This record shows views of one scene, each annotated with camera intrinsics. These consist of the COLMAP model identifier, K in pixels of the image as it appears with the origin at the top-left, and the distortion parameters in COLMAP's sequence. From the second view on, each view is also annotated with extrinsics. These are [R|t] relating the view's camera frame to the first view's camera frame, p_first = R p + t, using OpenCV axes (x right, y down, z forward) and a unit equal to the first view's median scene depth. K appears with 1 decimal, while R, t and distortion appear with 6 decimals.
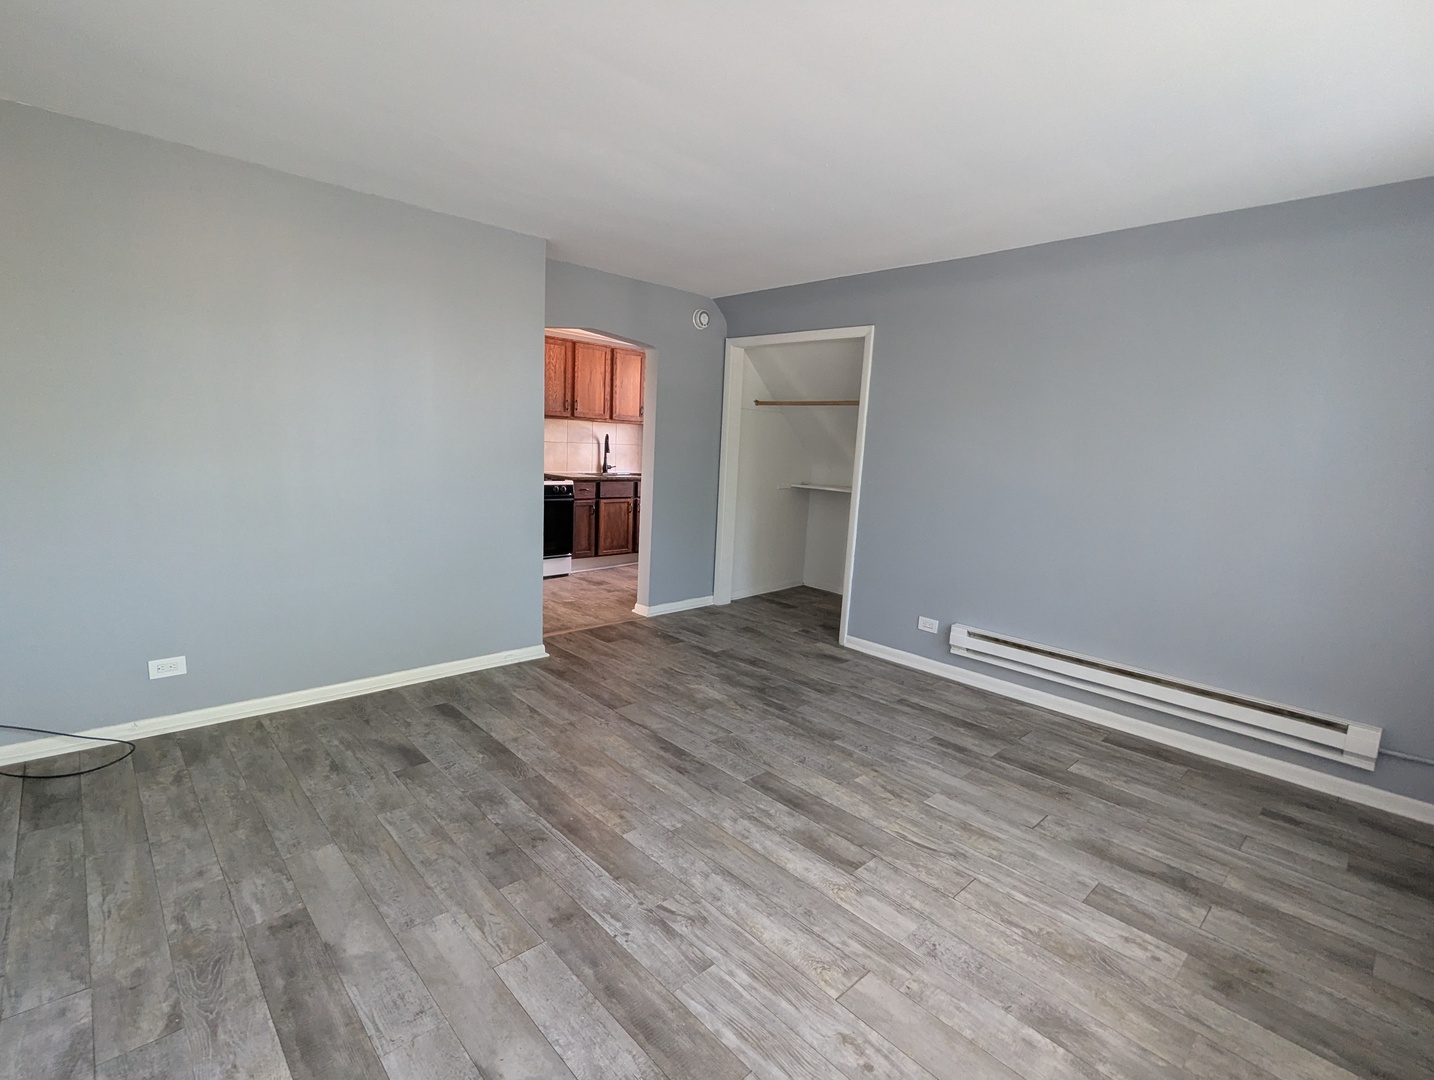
lens RADIAL K [[688.7, 0, 717.0], [0, 688.7, 540.0], [0, 0, 1]] dist [-0.002831, 0.001334]
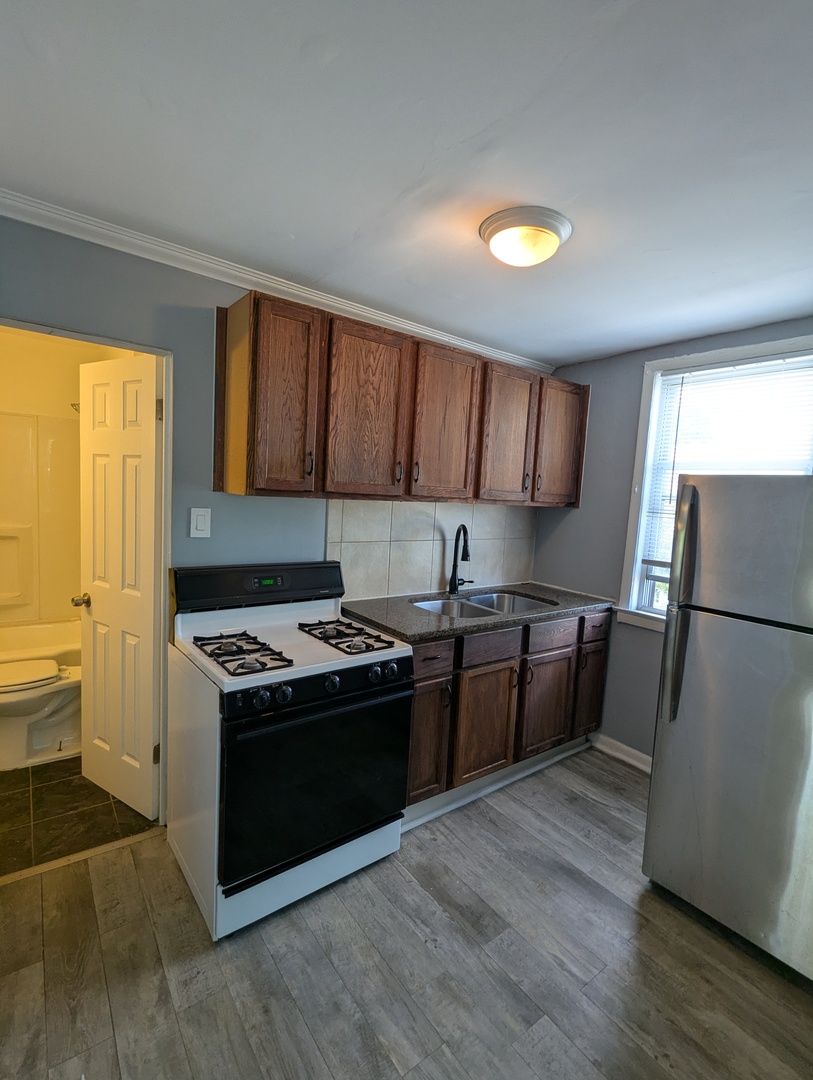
lens RADIAL K [[518.7, 0, 406.5], [0, 518.7, 540.0], [0, 0, 1]] dist [-0.002831, 0.001334]
pose [[0.992803, 0.021151, -0.117876, -0.170560], [-0.027122, 0.998416, -0.049285, -0.132468], [0.116647, 0.052128, 0.991805, 0.652638]]
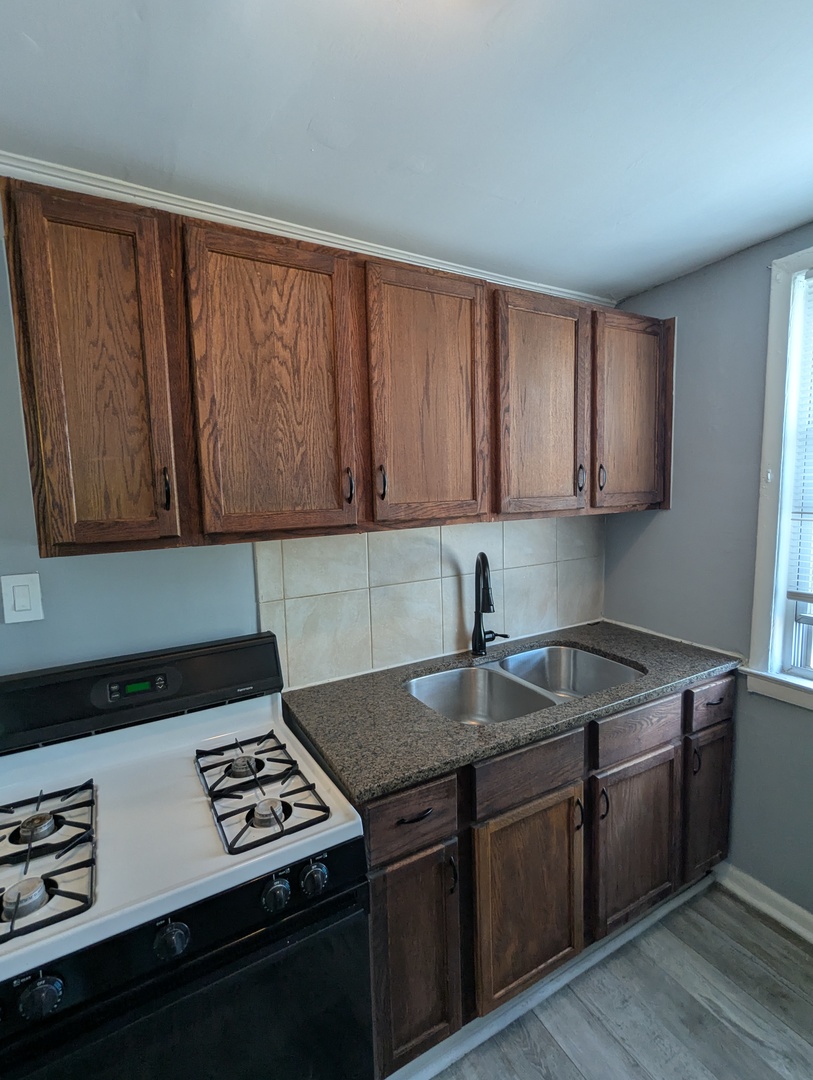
lens RADIAL K [[518.7, 0, 406.5], [0, 518.7, 540.0], [0, 0, 1]] dist [-0.002831, 0.001334]
pose [[0.965836, -0.044339, -0.255332, -0.142231], [0.035050, 0.998552, -0.040818, -0.165748], [0.256772, 0.030474, 0.965992, 0.809482]]
